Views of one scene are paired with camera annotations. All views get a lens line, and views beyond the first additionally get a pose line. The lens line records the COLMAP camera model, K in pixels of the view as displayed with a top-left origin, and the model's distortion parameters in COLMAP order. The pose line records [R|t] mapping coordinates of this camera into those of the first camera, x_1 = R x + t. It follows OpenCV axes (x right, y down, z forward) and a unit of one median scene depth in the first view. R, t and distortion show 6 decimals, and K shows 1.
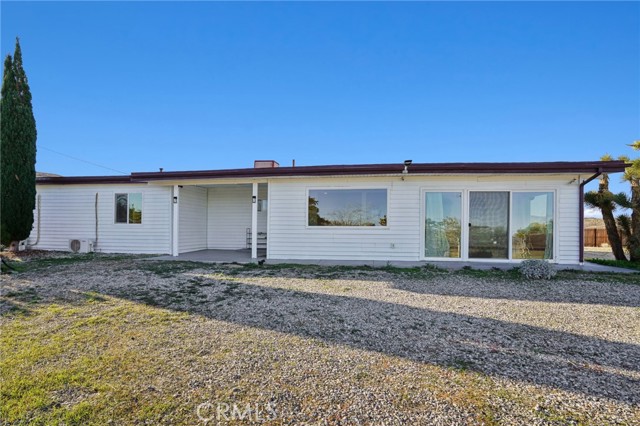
lens RADIAL K [[329.2, 0, 318.8], [0, 329.2, 223.8], [0, 0, 1]] dist [0.000765, 0.000596]
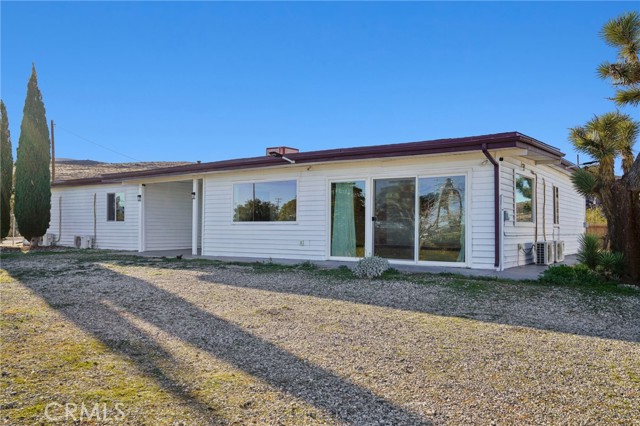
lens RADIAL K [[505.0, 0, 320.0], [0, 505.0, 213.0], [0, 0, 1]] dist [0.102892, -0.002757]
pose [[0.894439, -0.015688, -0.446914, 0.810649], [0.007711, 0.999777, -0.019663, 0.011159], [0.447123, 0.014141, 0.894361, -0.195873]]
